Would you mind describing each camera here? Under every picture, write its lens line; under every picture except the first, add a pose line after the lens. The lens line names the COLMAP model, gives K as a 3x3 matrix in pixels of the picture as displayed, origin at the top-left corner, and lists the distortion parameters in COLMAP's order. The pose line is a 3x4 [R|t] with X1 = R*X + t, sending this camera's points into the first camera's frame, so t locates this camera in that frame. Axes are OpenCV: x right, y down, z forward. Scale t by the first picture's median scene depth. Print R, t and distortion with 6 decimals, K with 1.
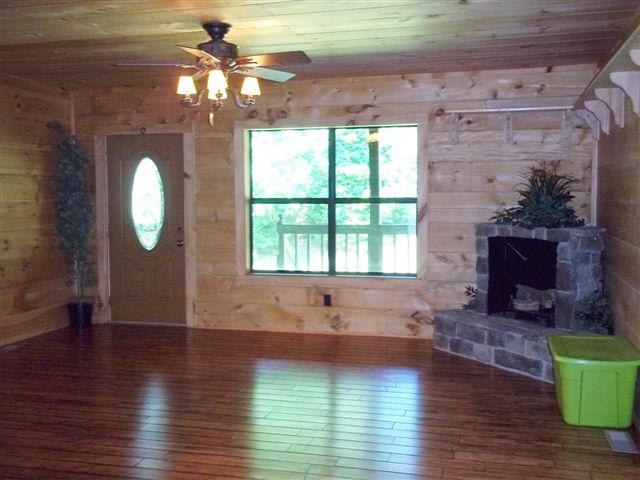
lens RADIAL K [[686.5, 0, 321.2], [0, 686.5, 238.3], [0, 0, 1]] dist [0.017076, 0.000000]
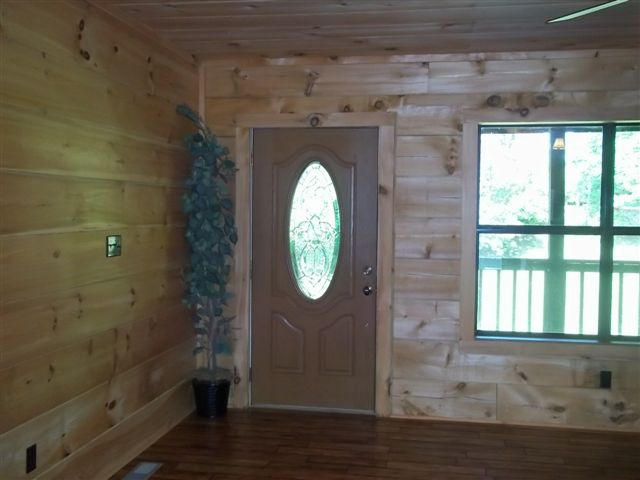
lens RADIAL K [[686.5, 0, 316.5], [0, 686.5, 240.2], [0, 0, 1]] dist [0.017076, 0.000000]
pose [[0.995810, 0.011220, 0.090760, -0.321849], [-0.009046, 0.999663, -0.024328, -0.025676], [-0.091003, 0.023405, 0.995576, 0.339438]]
